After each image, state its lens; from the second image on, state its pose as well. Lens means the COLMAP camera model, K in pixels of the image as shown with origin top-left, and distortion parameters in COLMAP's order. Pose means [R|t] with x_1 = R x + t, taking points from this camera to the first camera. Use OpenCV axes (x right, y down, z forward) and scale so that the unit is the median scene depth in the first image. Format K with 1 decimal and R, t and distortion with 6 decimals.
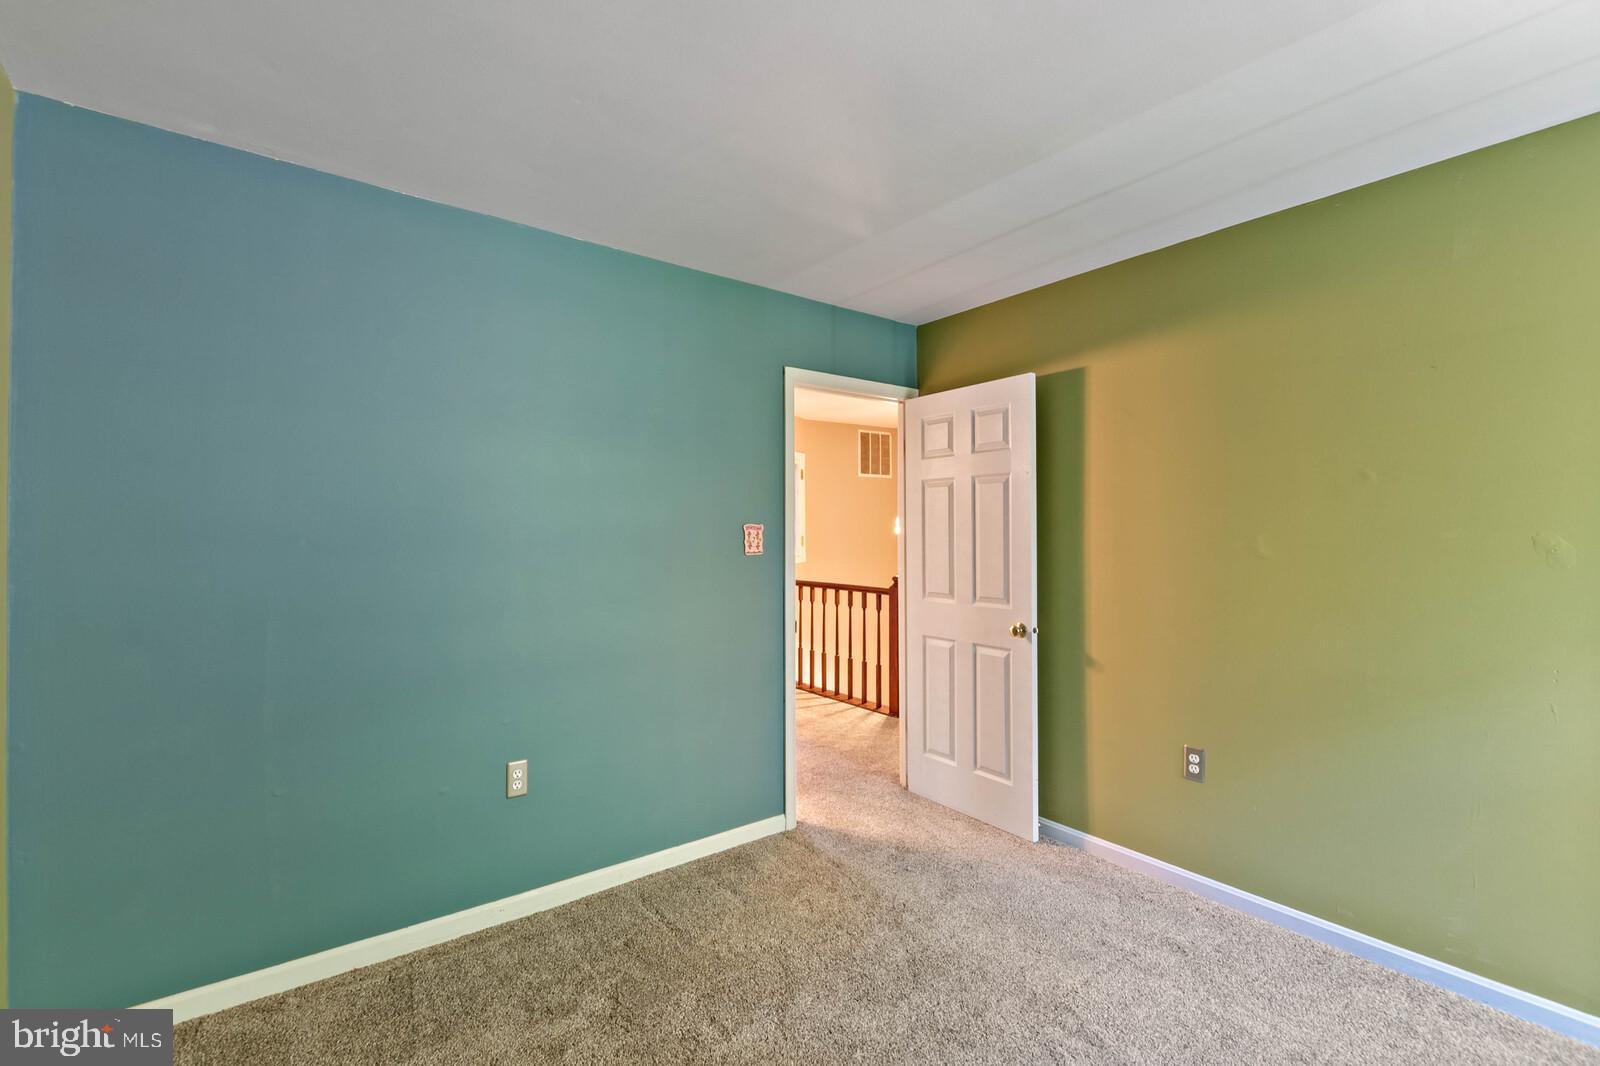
lens RADIAL K [[694.7, 0, 799.5], [0, 694.7, 535.6], [0, 0, 1]] dist [0.000723, -0.000373]
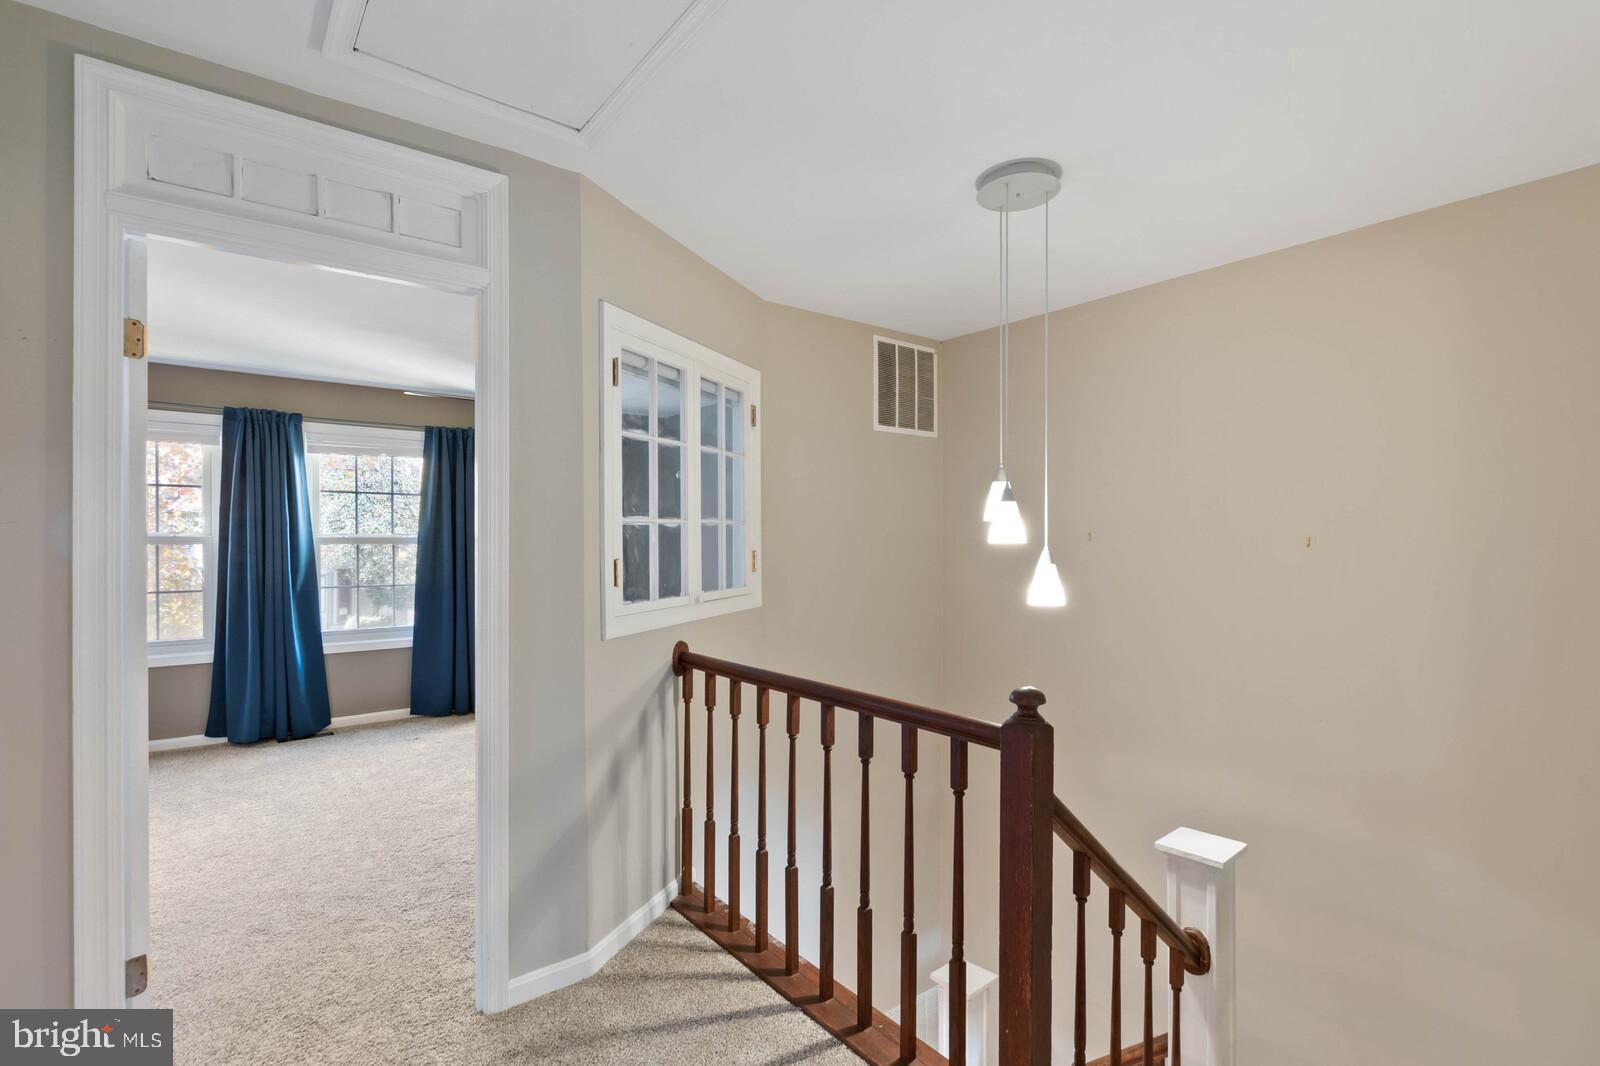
lens RADIAL K [[751.2, 0, 800.6], [0, 751.2, 550.0], [0, 0, 1]] dist [-0.000500, -0.000009]
pose [[0.999948, 0.001495, 0.010043, 0.027312], [-0.001523, 0.999995, 0.002803, -0.000986], [-0.010039, -0.002819, 0.999946, 0.463789]]
